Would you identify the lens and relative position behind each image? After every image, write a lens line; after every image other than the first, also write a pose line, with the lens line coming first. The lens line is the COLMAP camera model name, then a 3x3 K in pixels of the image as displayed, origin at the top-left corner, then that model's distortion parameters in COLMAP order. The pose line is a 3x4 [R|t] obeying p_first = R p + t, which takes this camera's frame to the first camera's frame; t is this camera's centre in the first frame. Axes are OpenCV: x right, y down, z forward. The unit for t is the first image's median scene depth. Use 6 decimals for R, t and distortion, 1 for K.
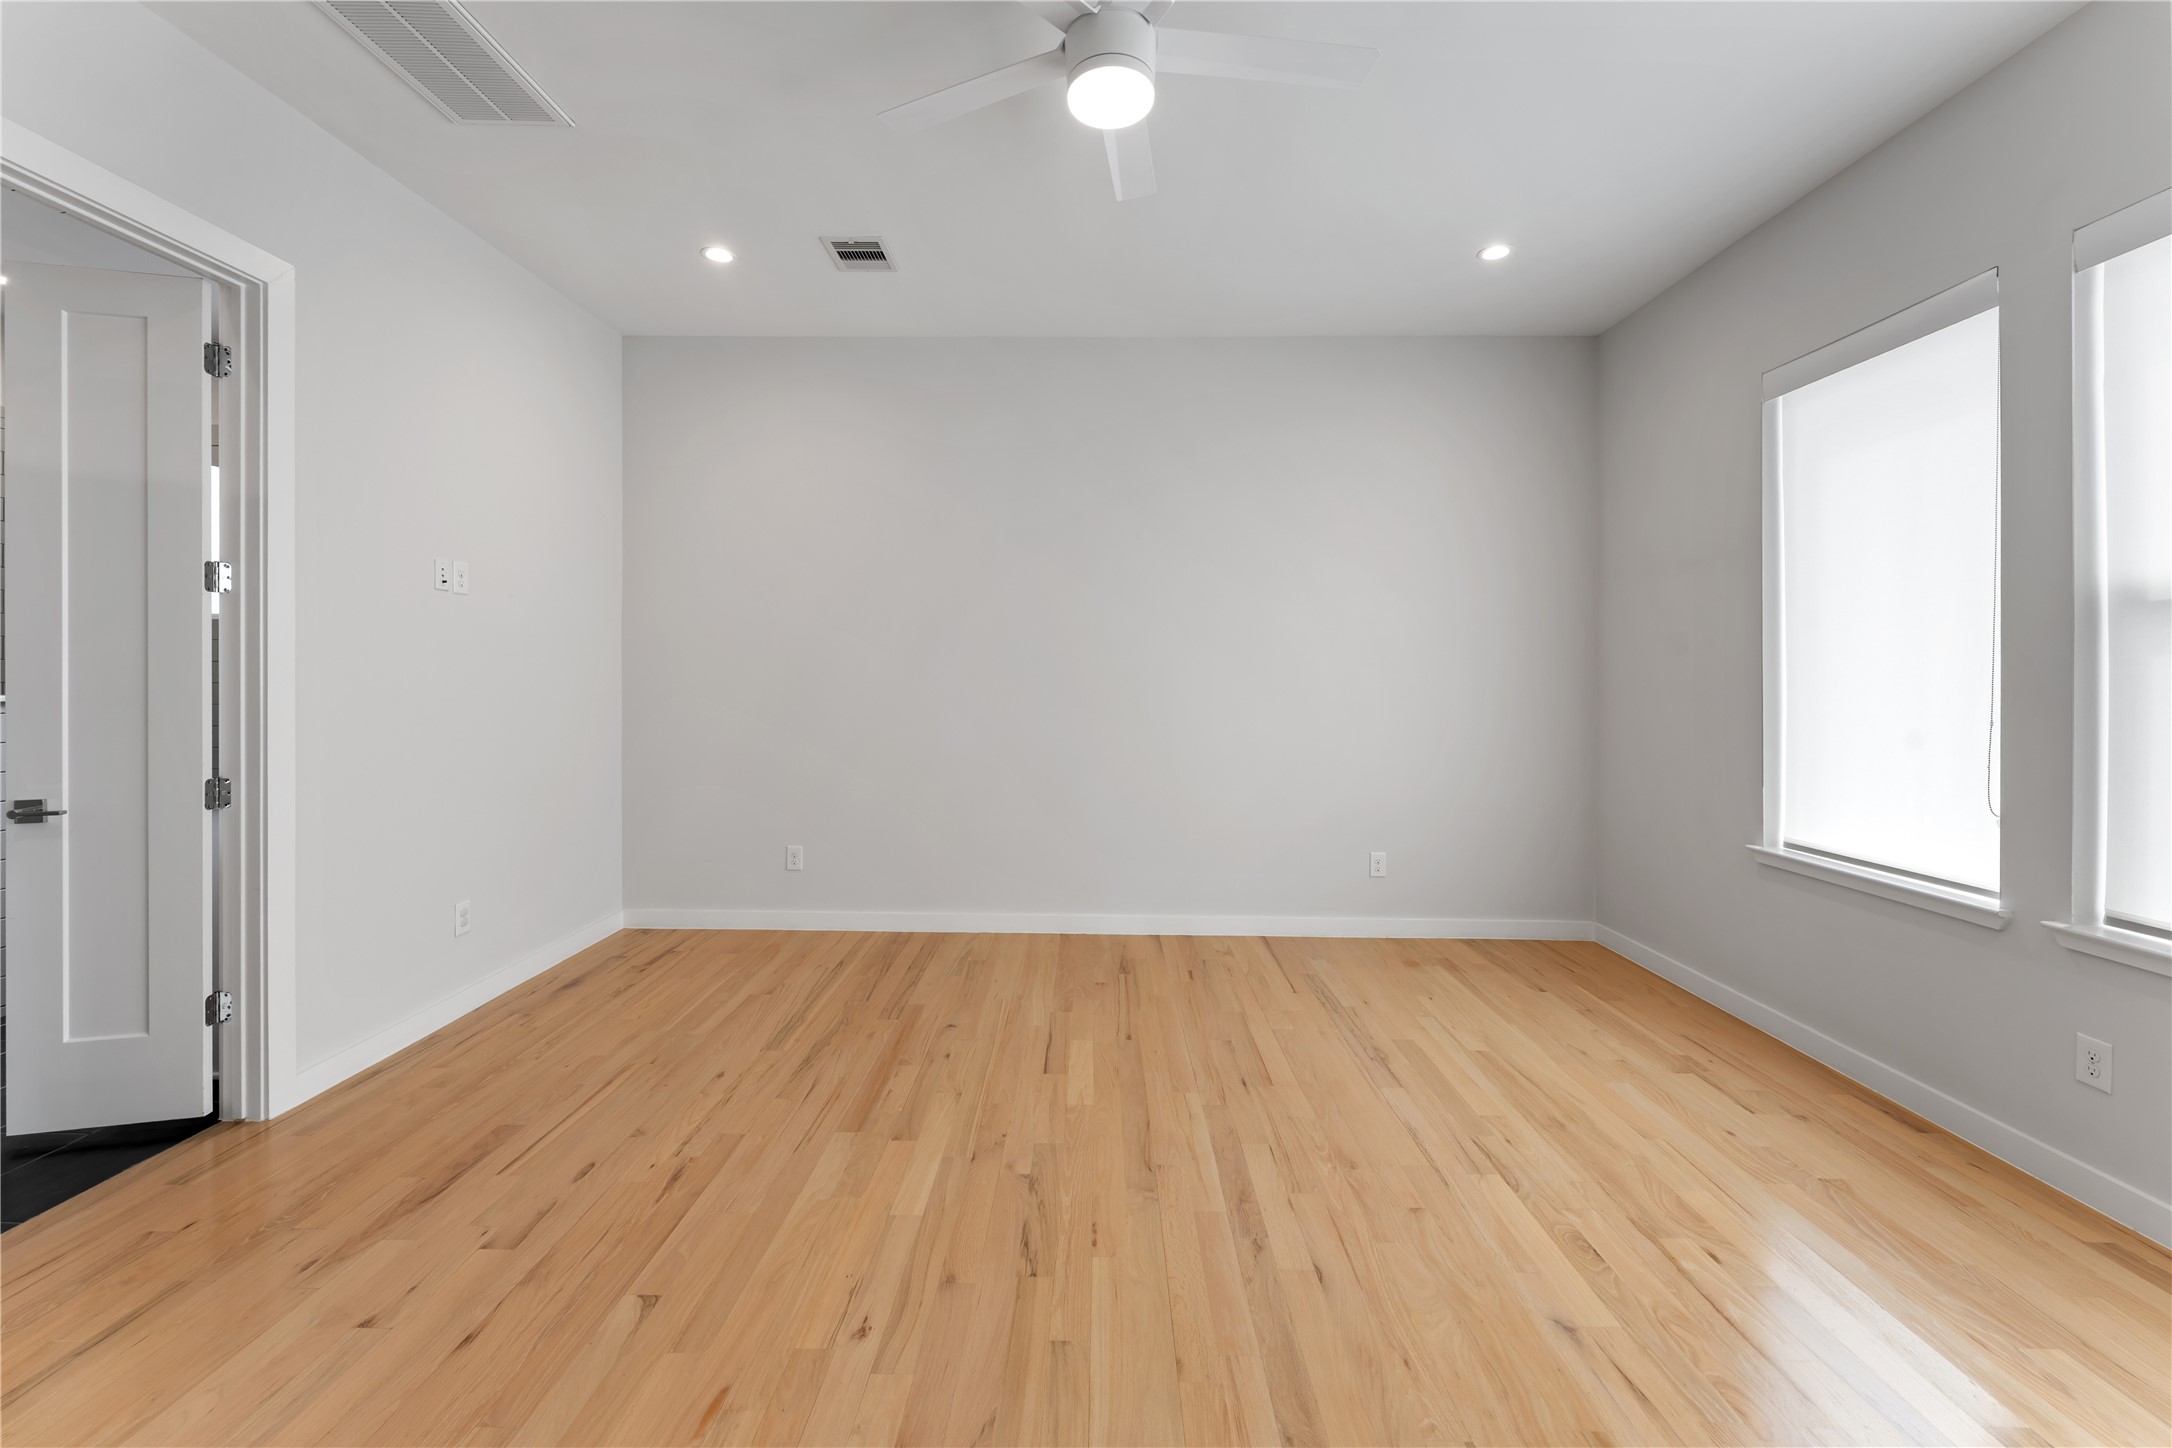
lens RADIAL K [[894.9, 0, 1081.1], [0, 894.9, 674.5], [0, 0, 1]] dist [-0.000585, -0.000427]
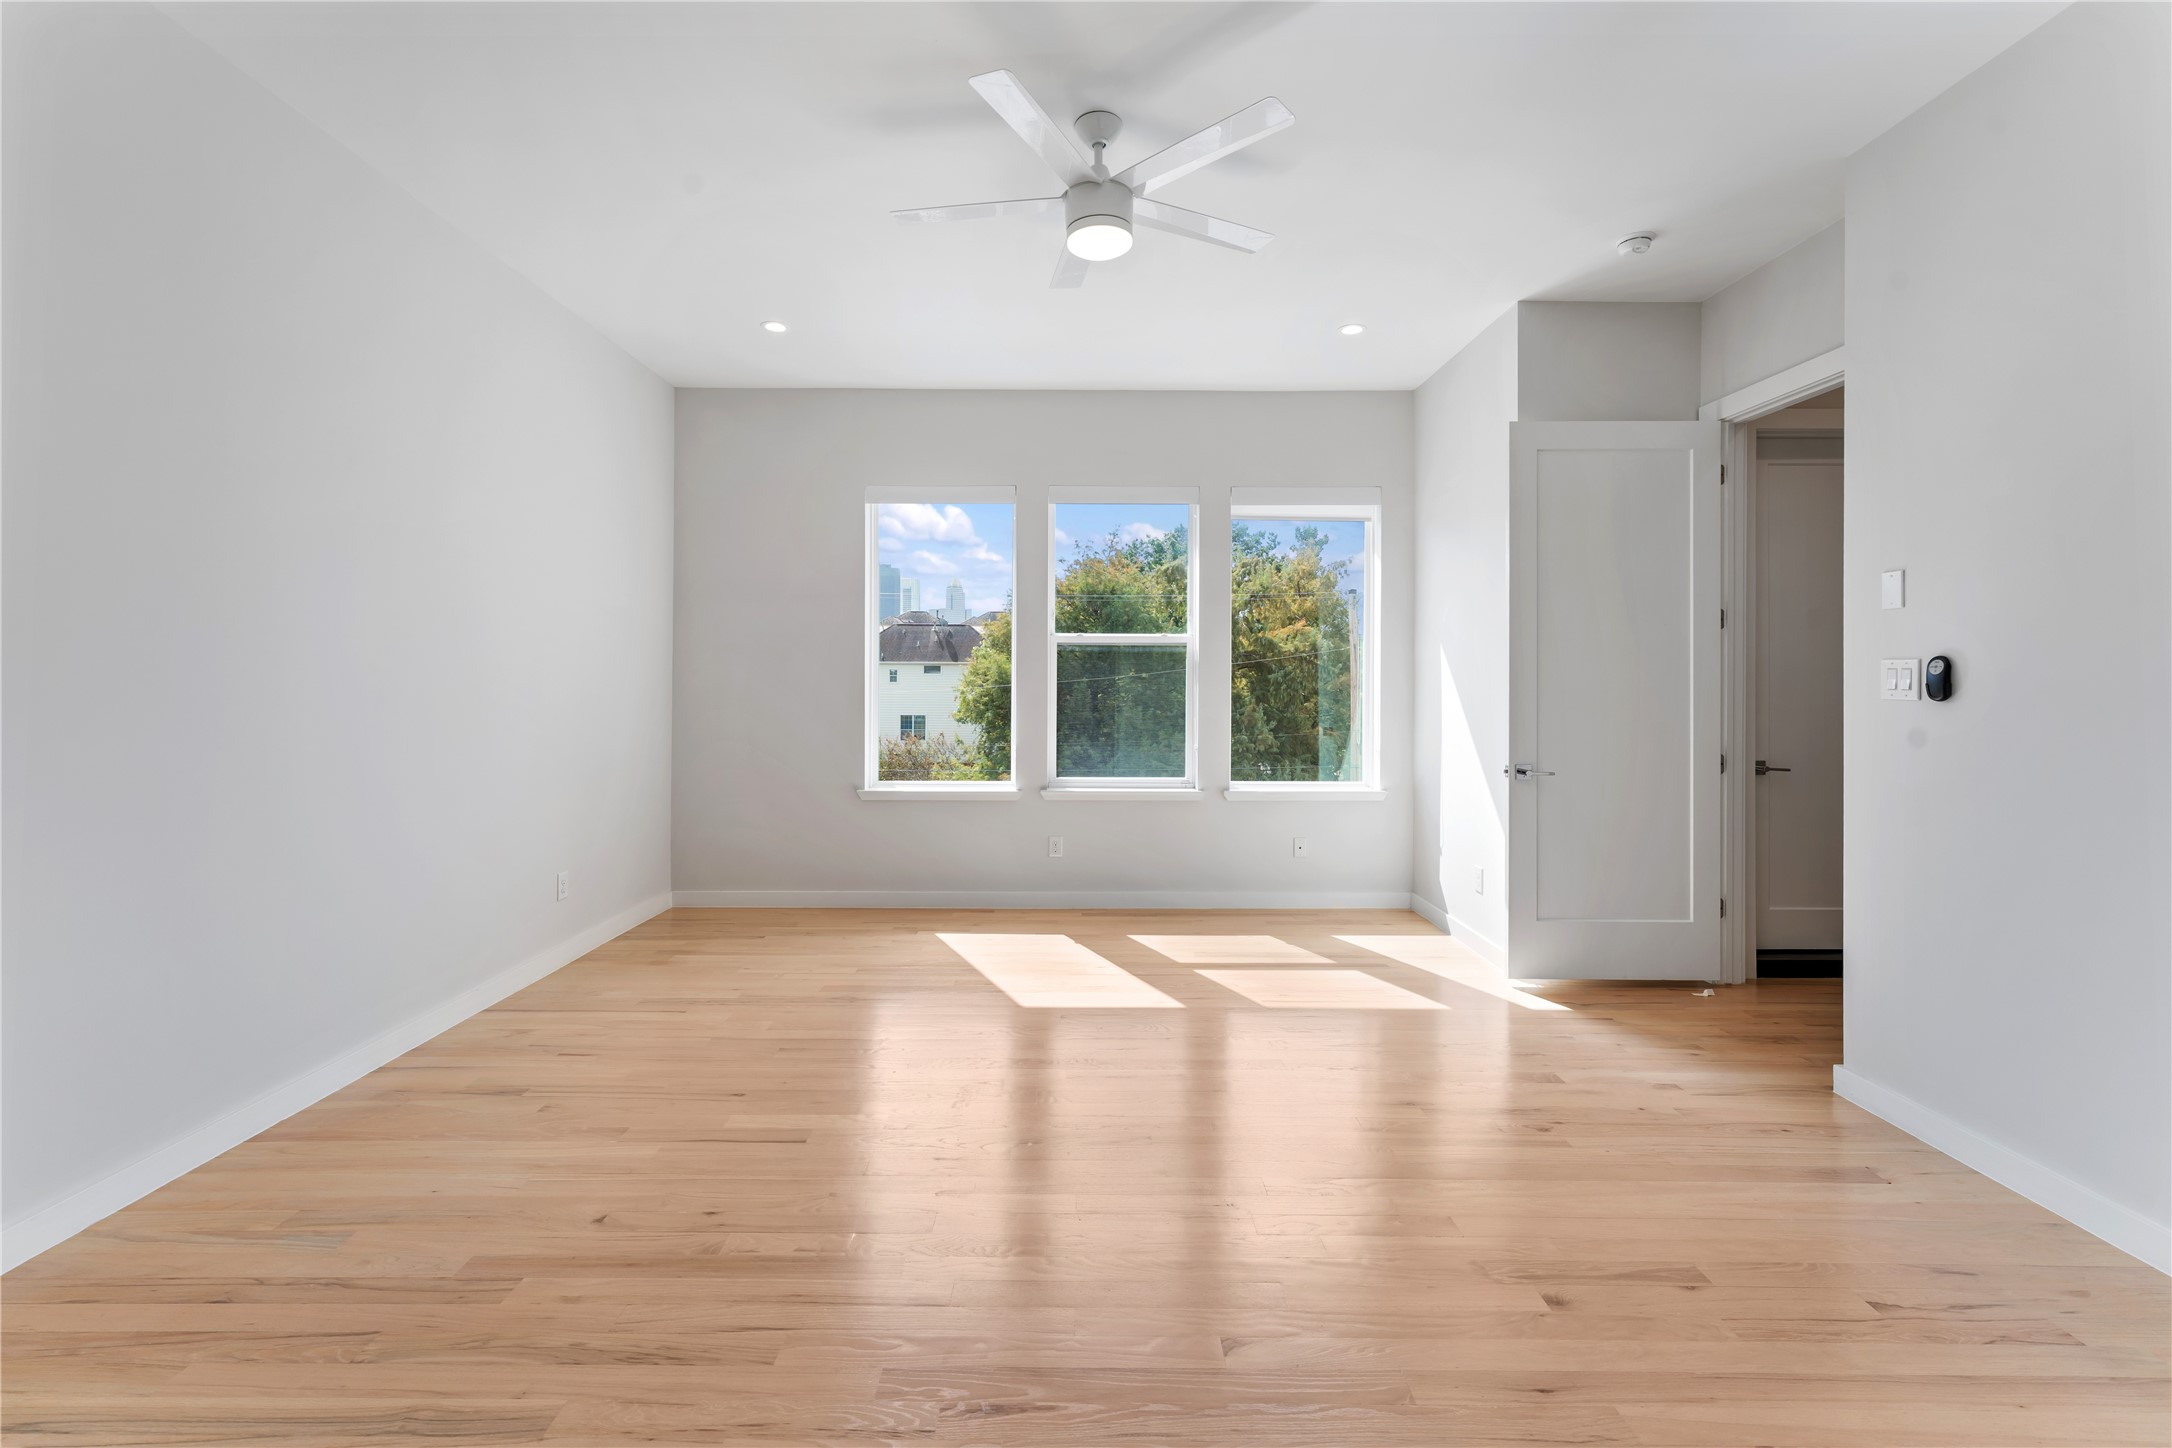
lens RADIAL K [[891.8, 0, 1080.7], [0, 891.8, 682.5], [0, 0, 1]] dist [-0.000285, -0.000512]
pose [[-0.027204, -0.004293, 0.999621, -1.013530], [-0.005957, 0.999974, 0.004132, -0.004127], [-0.999612, -0.005842, -0.027229, 0.846516]]
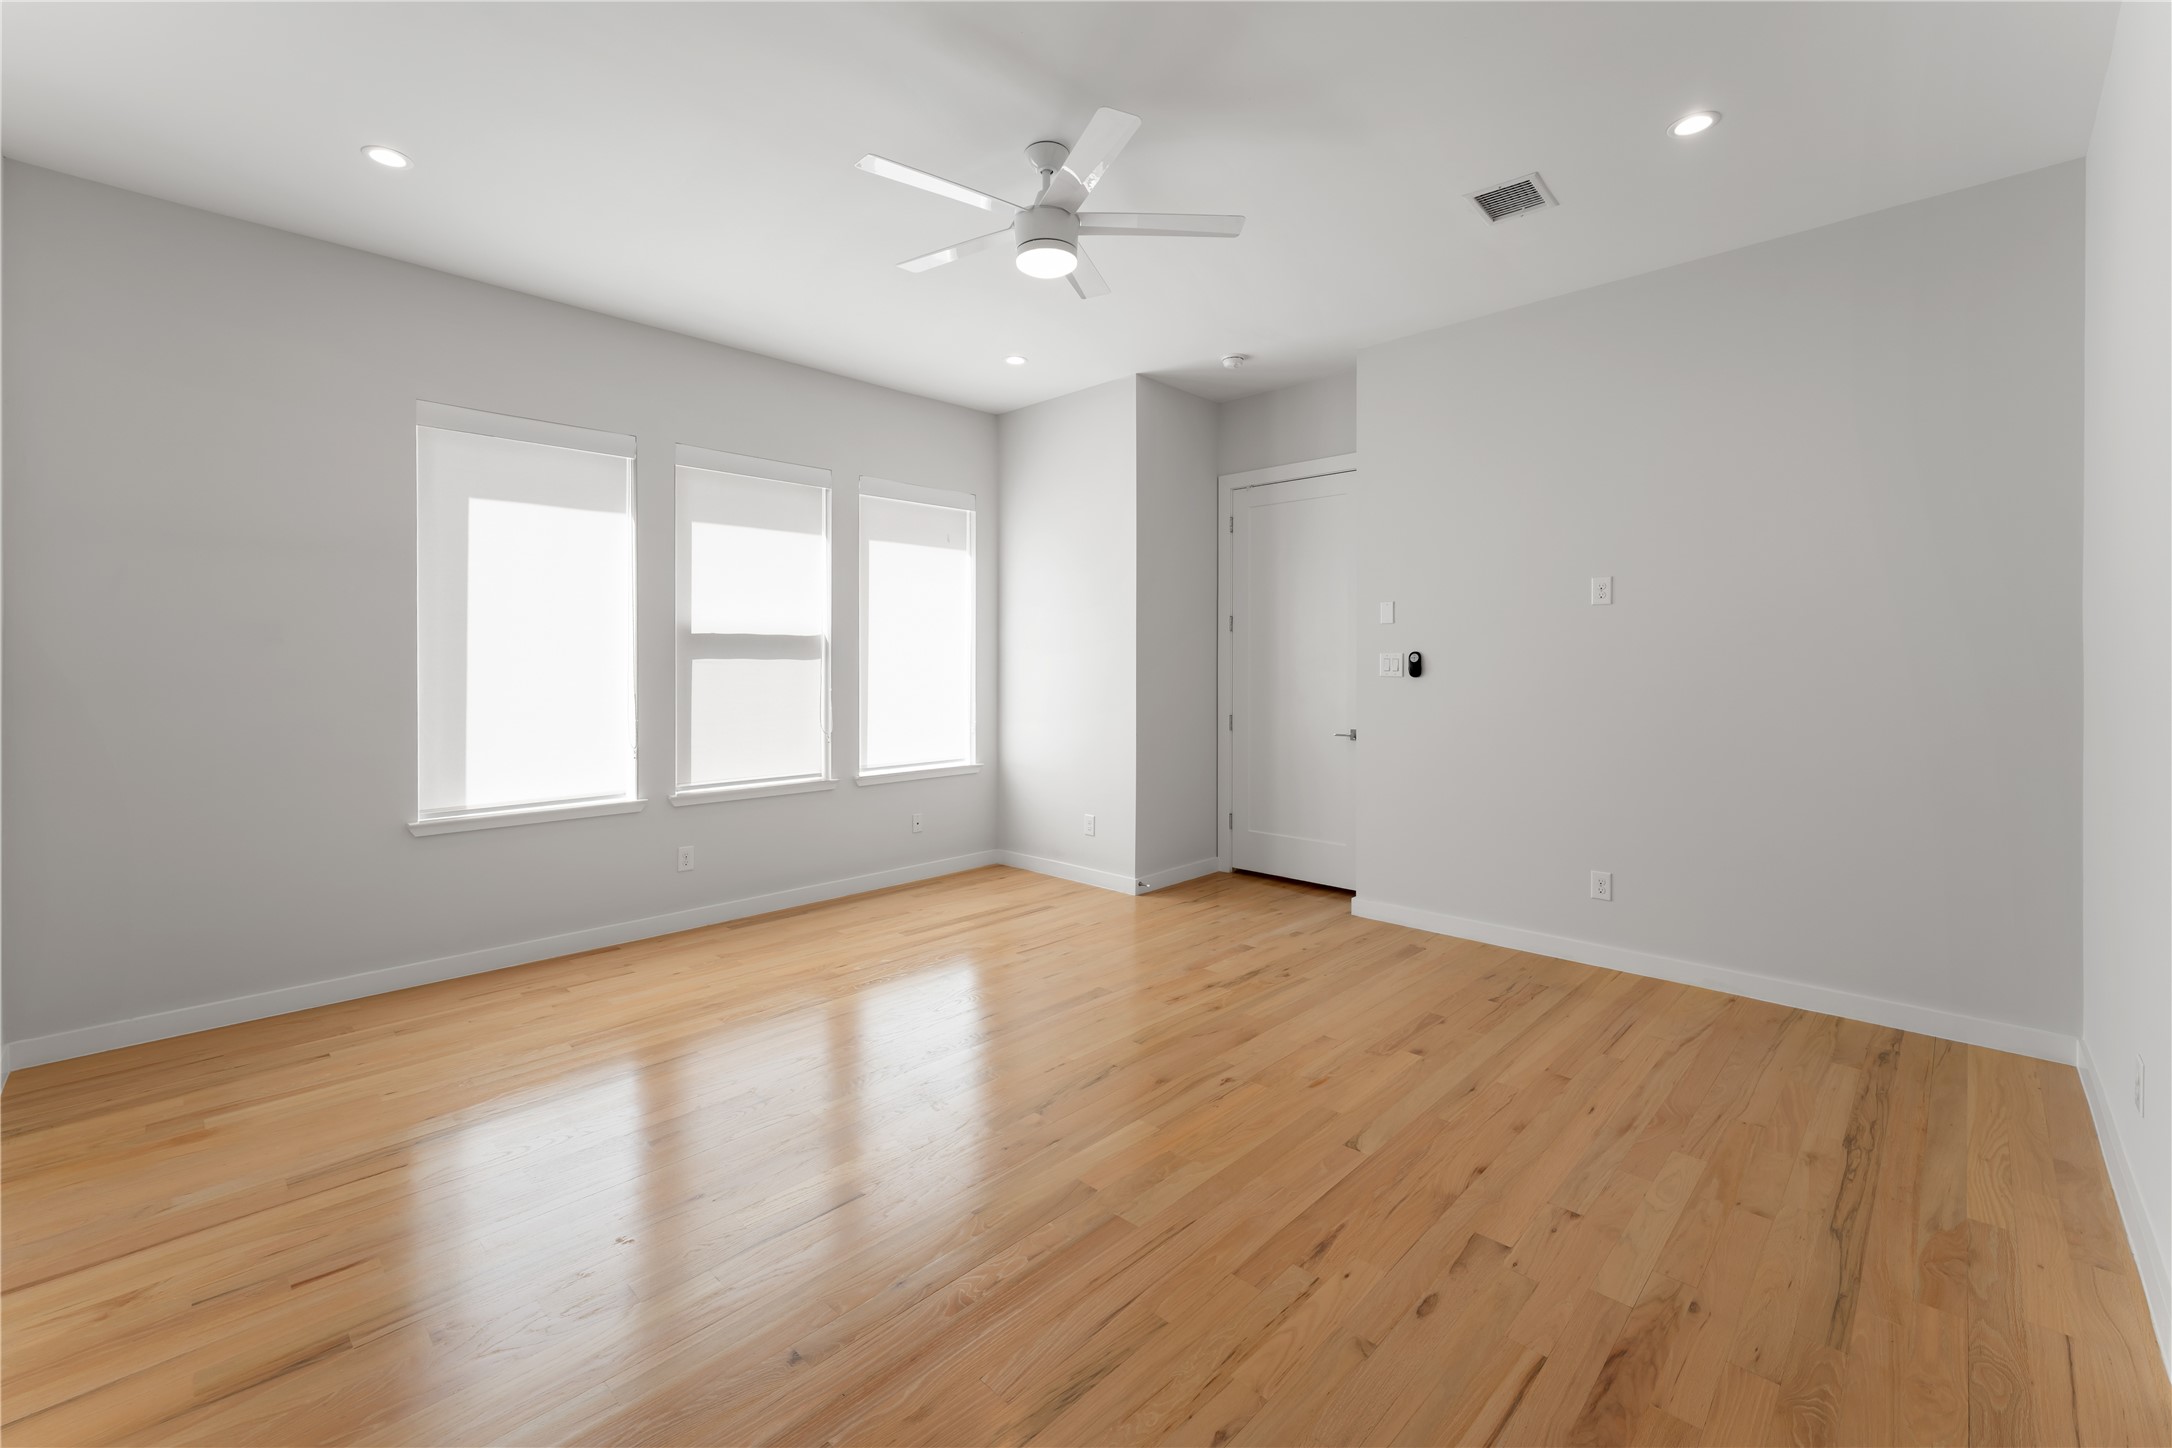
lens RADIAL K [[894.9, 0, 1081.1], [0, 894.9, 674.5], [0, 0, 1]] dist [-0.000585, -0.000427]
pose [[-0.731589, -0.007856, 0.681700, -0.774524], [-0.000885, 0.999944, 0.010574, -0.007180], [-0.681745, 0.007132, -0.731555, 1.594534]]
